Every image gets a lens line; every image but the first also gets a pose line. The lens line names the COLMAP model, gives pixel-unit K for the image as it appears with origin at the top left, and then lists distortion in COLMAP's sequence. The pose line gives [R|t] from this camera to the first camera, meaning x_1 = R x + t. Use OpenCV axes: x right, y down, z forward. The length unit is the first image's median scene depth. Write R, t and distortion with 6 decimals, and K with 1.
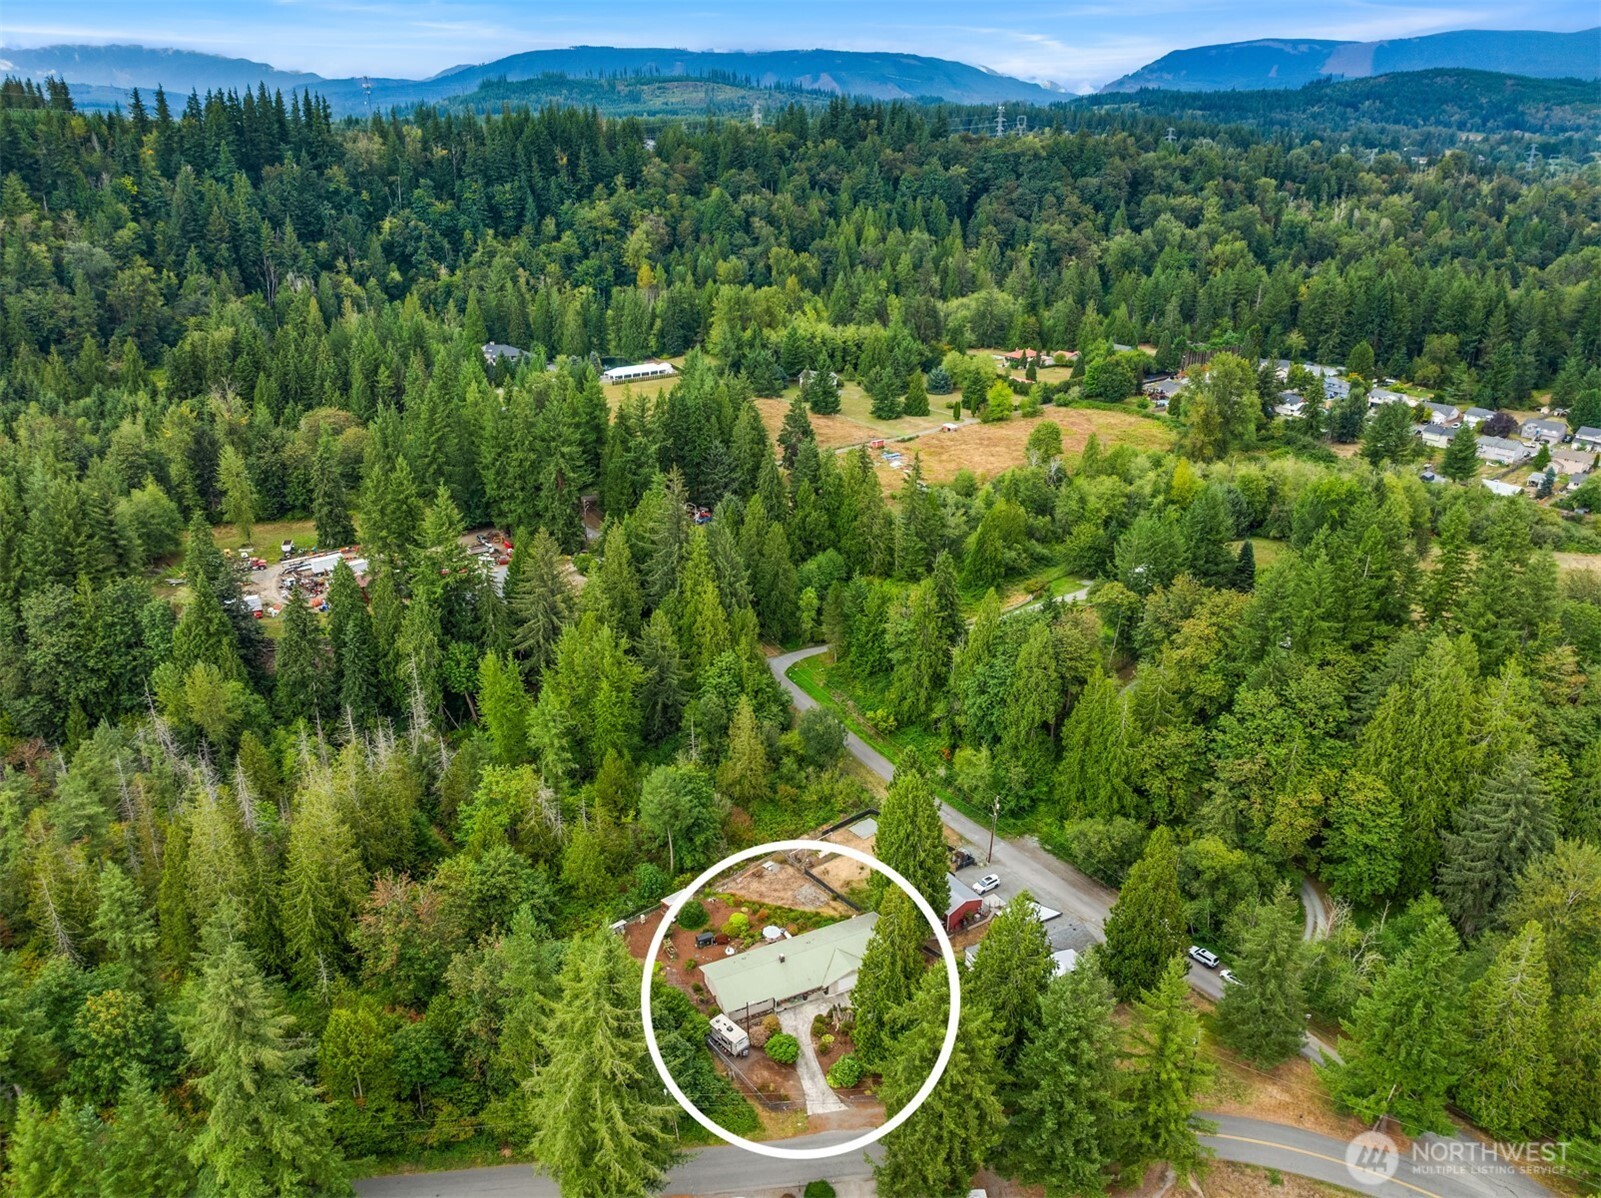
lens RADIAL K [[1128.6, 0, 800.5], [0, 1128.6, 599.0], [0, 0, 1]] dist [-0.028290, 0.004512]
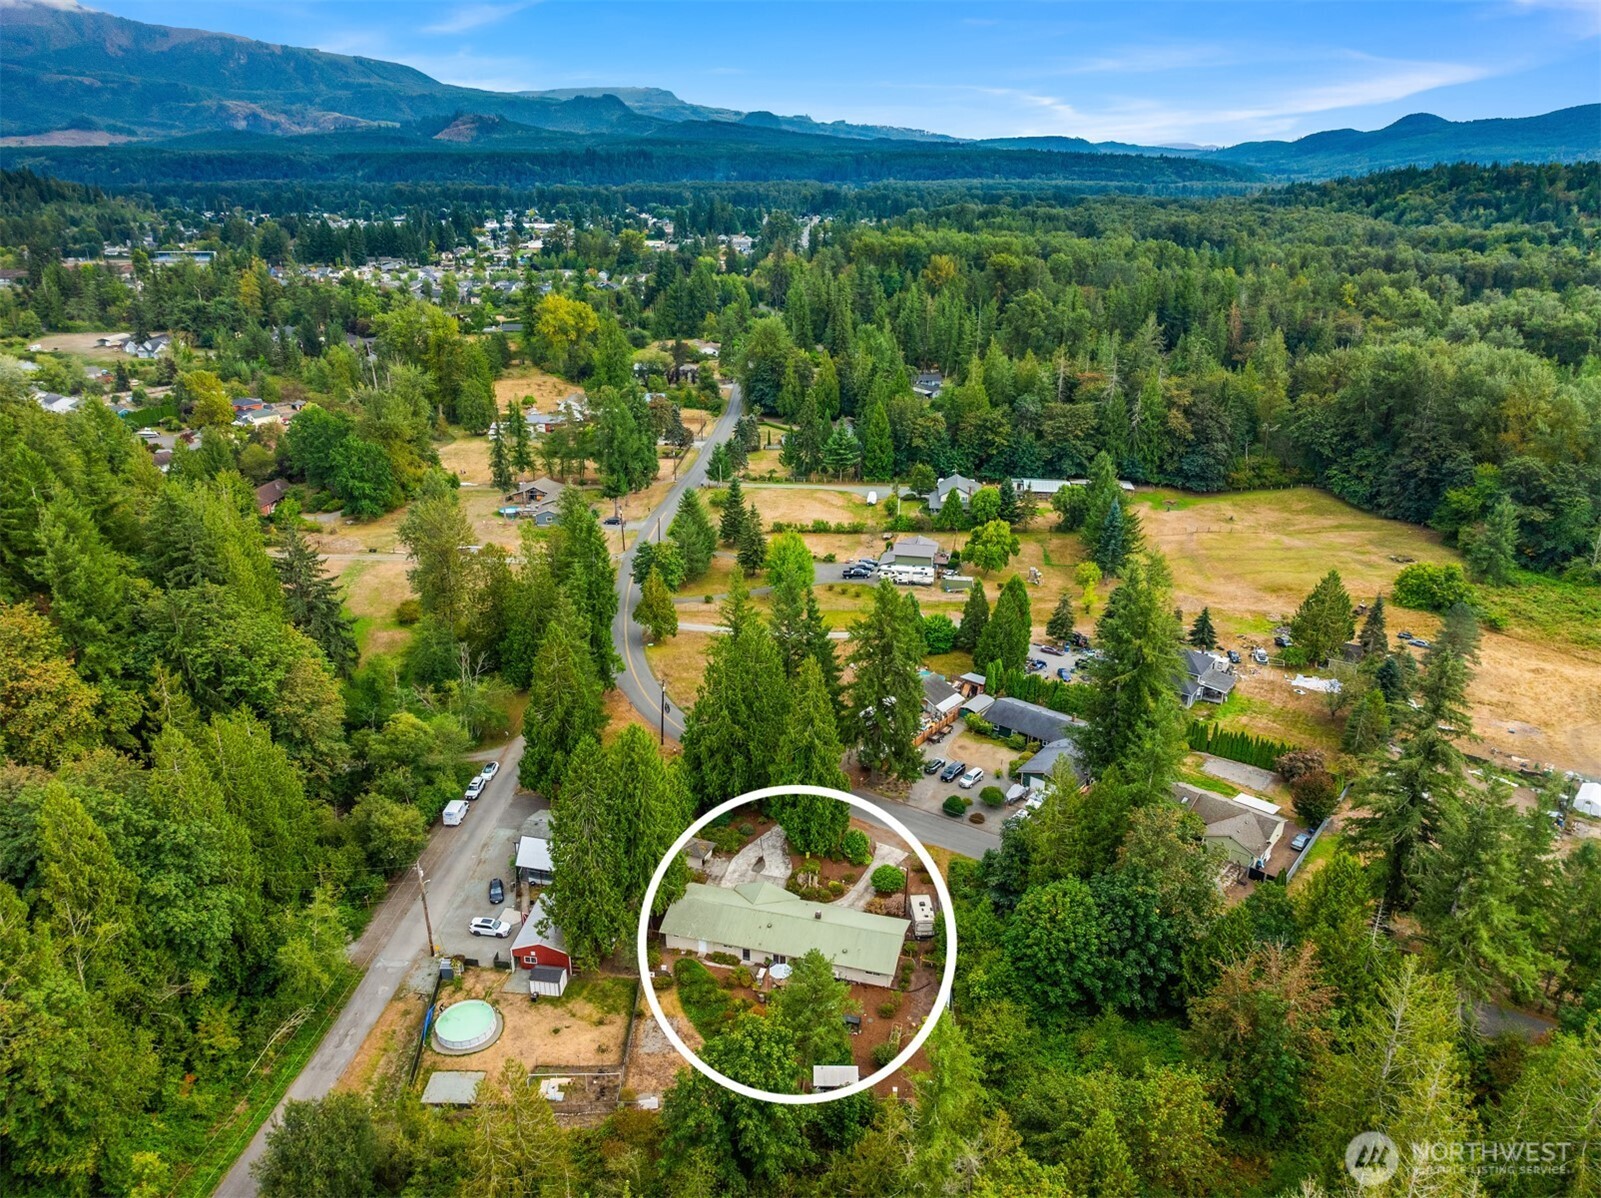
lens RADIAL K [[1128.6, 0, 800.5], [0, 1128.6, 599.0], [0, 0, 1]] dist [-0.028290, 0.004512]
pose [[-0.748282, -0.250017, 0.614464, -0.414101], [0.249268, 0.752416, 0.609702, -0.333375], [-0.614768, 0.609395, -0.500698, 1.145128]]
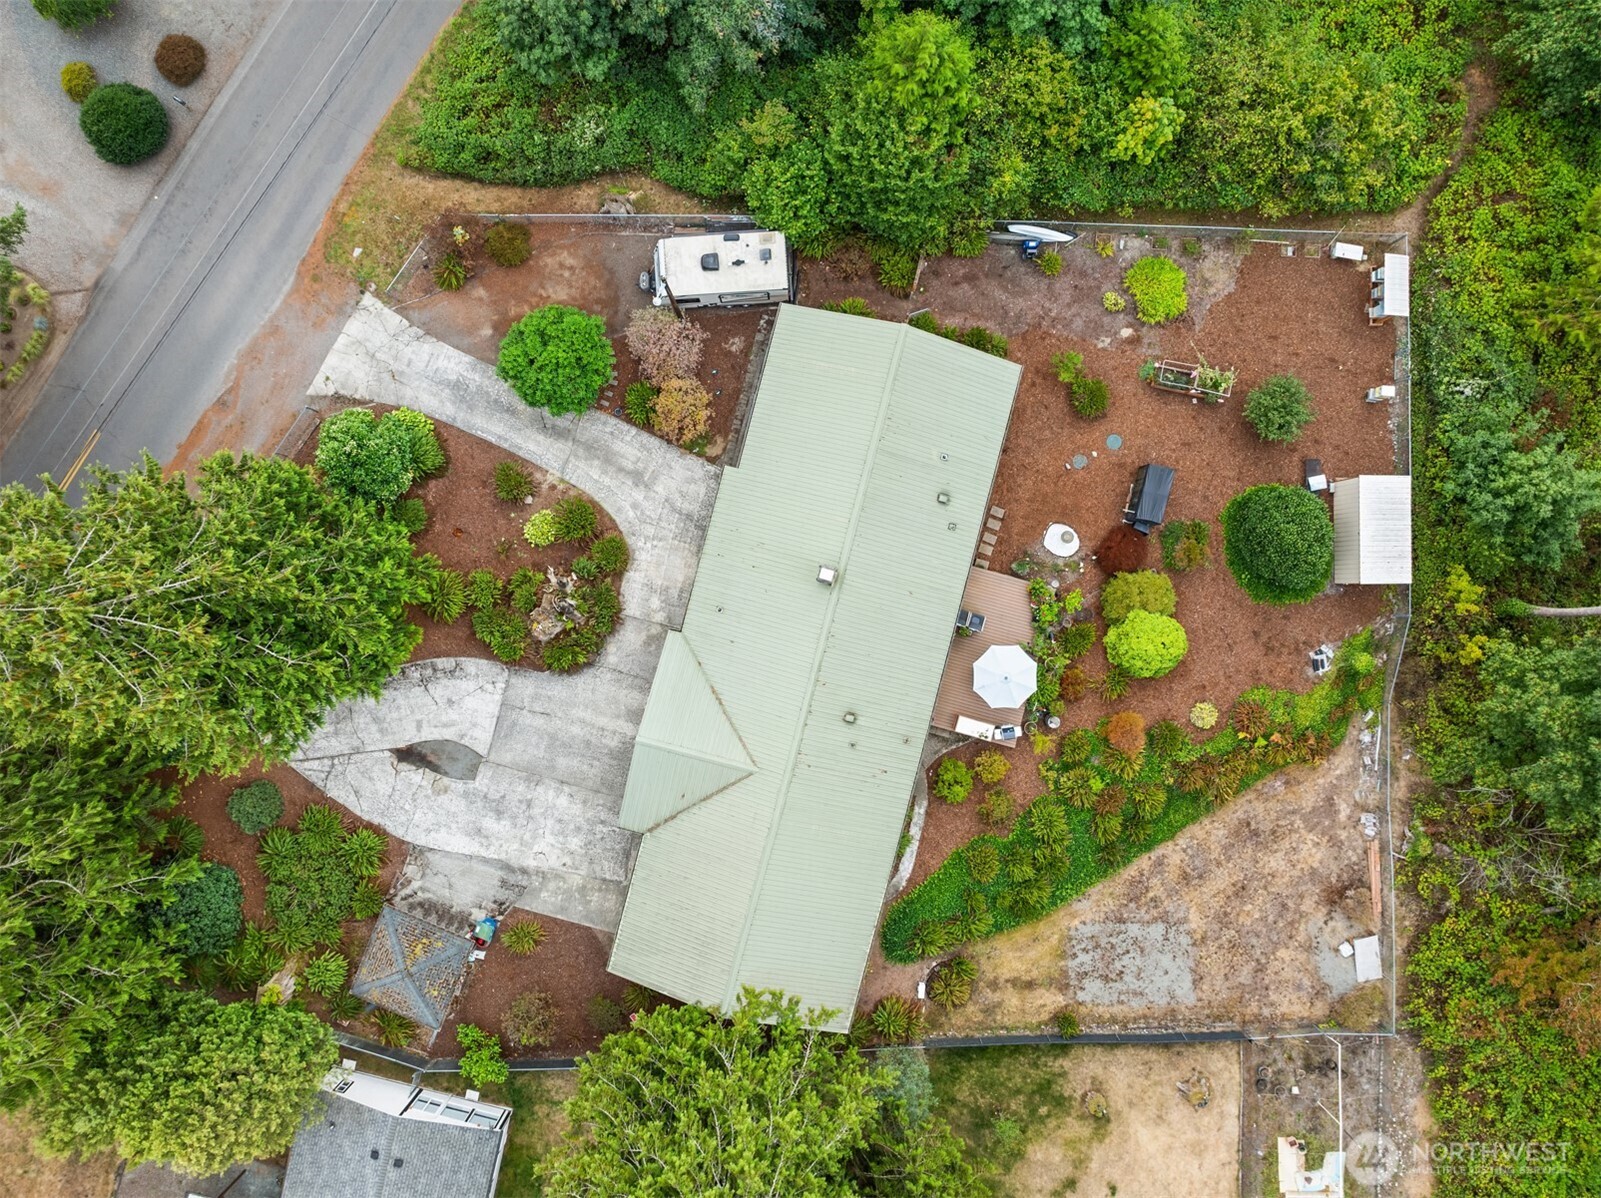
lens RADIAL K [[1128.6, 0, 800.5], [0, 1128.6, 599.0], [0, 0, 1]] dist [-0.028290, 0.004512]
pose [[-0.648173, 0.761463, -0.006744, -0.005104], [-0.299309, -0.246615, 0.921735, 0.055695], [0.700204, 0.599462, 0.387762, 0.793545]]
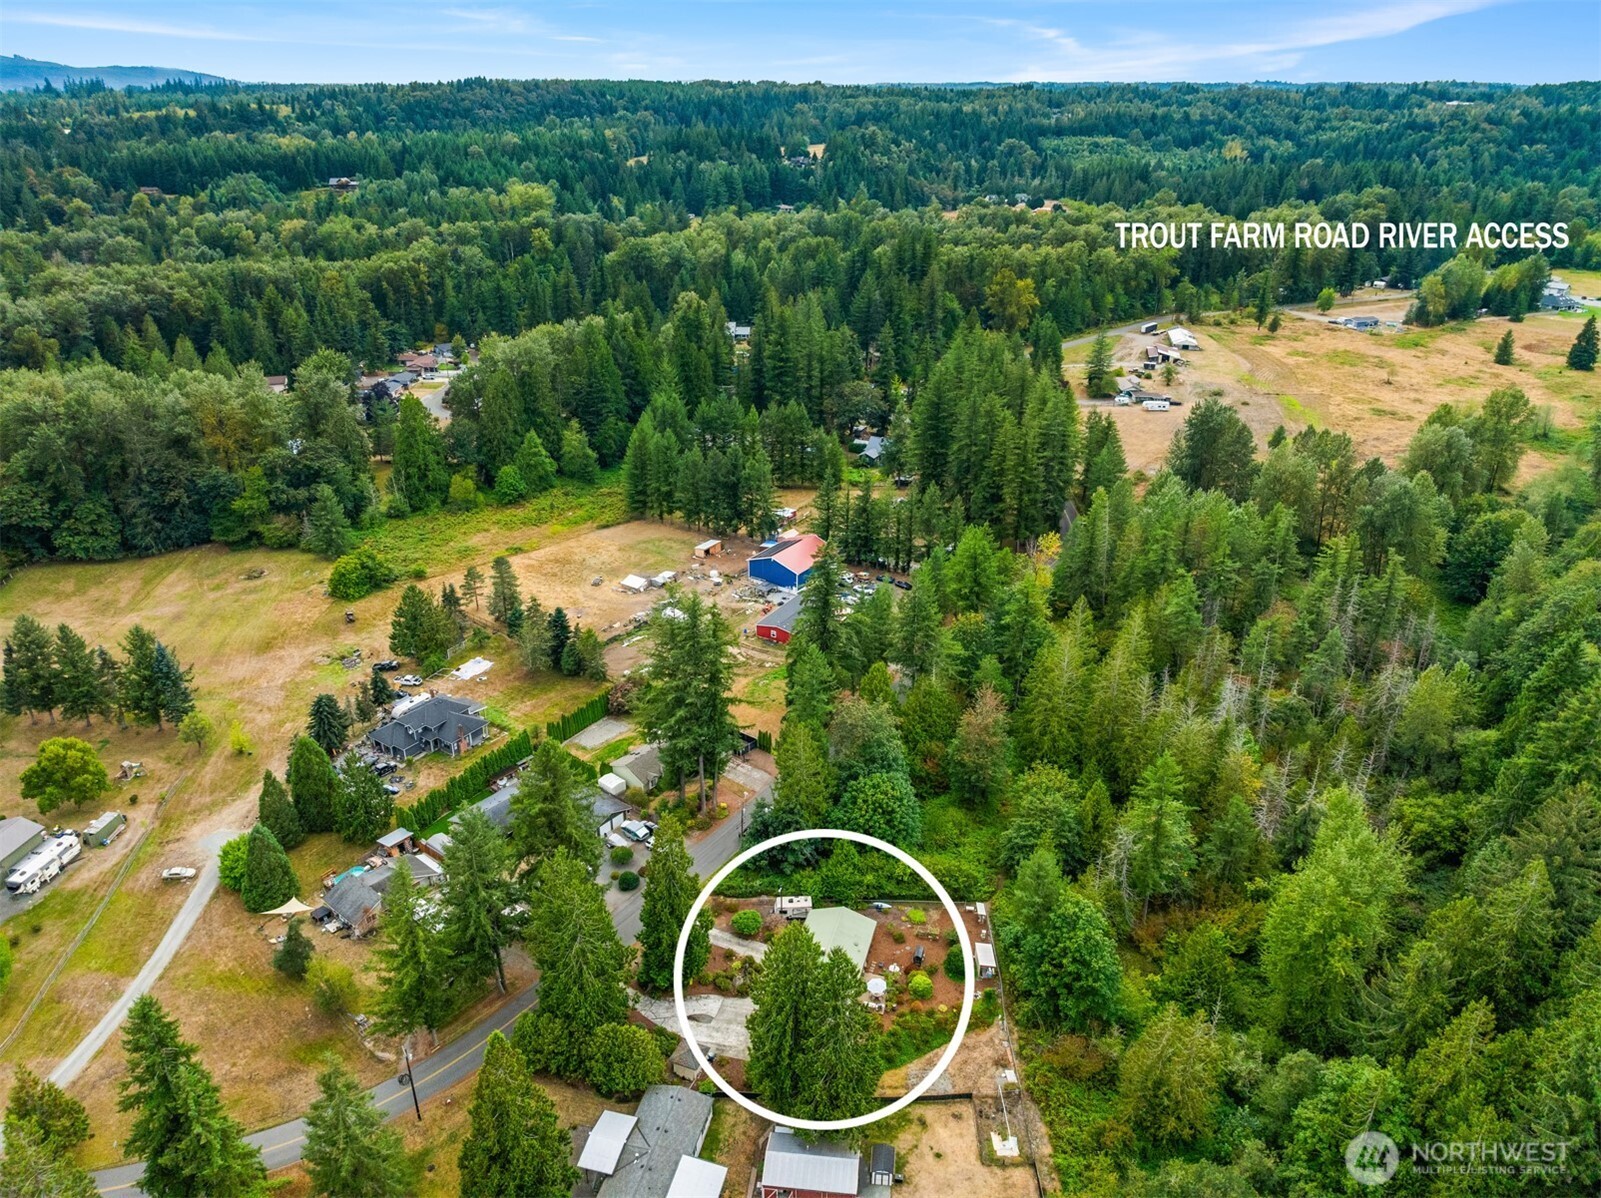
lens RADIAL K [[1149.5, 0, 800.5], [0, 1149.5, 599.0], [0, 0, 1]] dist [-0.037414, 0.001984]
pose [[-0.656006, 0.310542, -0.687910, 0.530119], [-0.299483, 0.729512, 0.614916, -0.466200], [0.692796, 0.609406, -0.385562, 1.056440]]
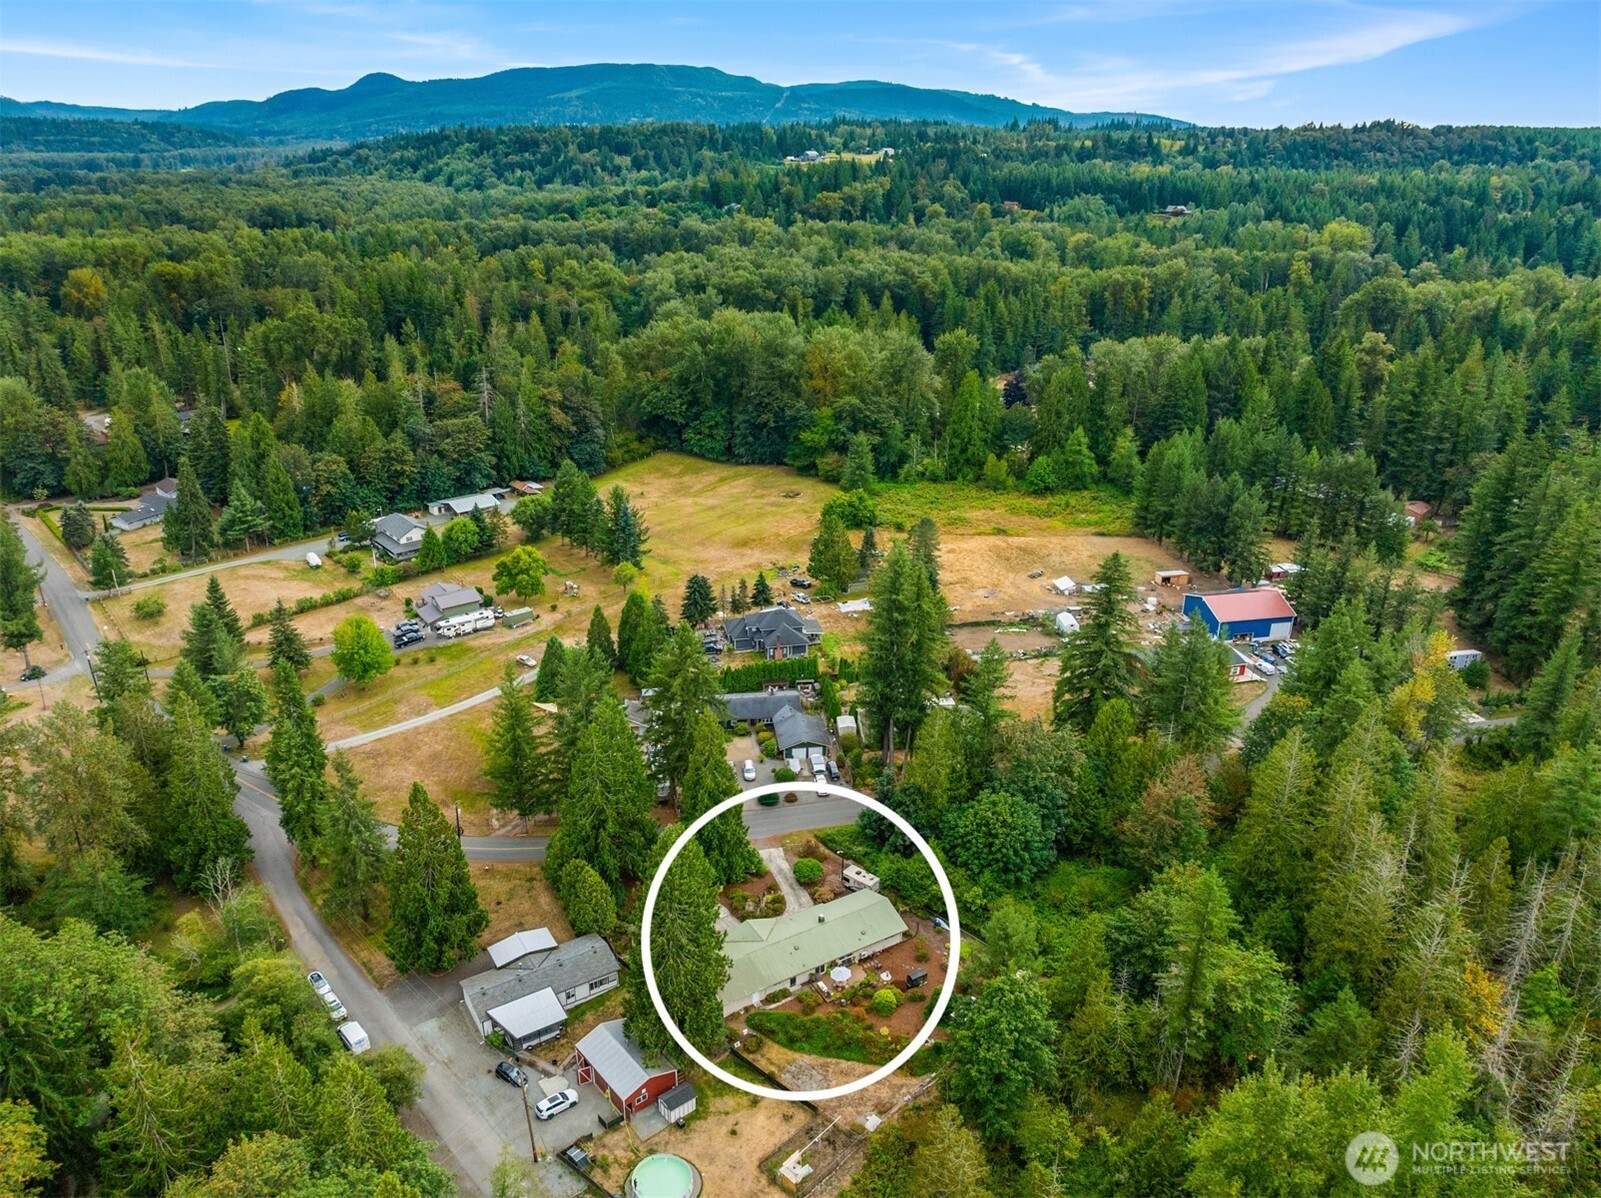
lens RADIAL K [[1136.9, 0, 794.0], [0, 1136.9, 605.8], [0, 0, 1]] dist [-0.027735, -0.003432]
pose [[-0.996339, 0.024558, -0.081888, 0.069752], [-0.041941, 0.694247, 0.718513, -0.490576], [0.074496, 0.719317, -0.690676, 1.308803]]
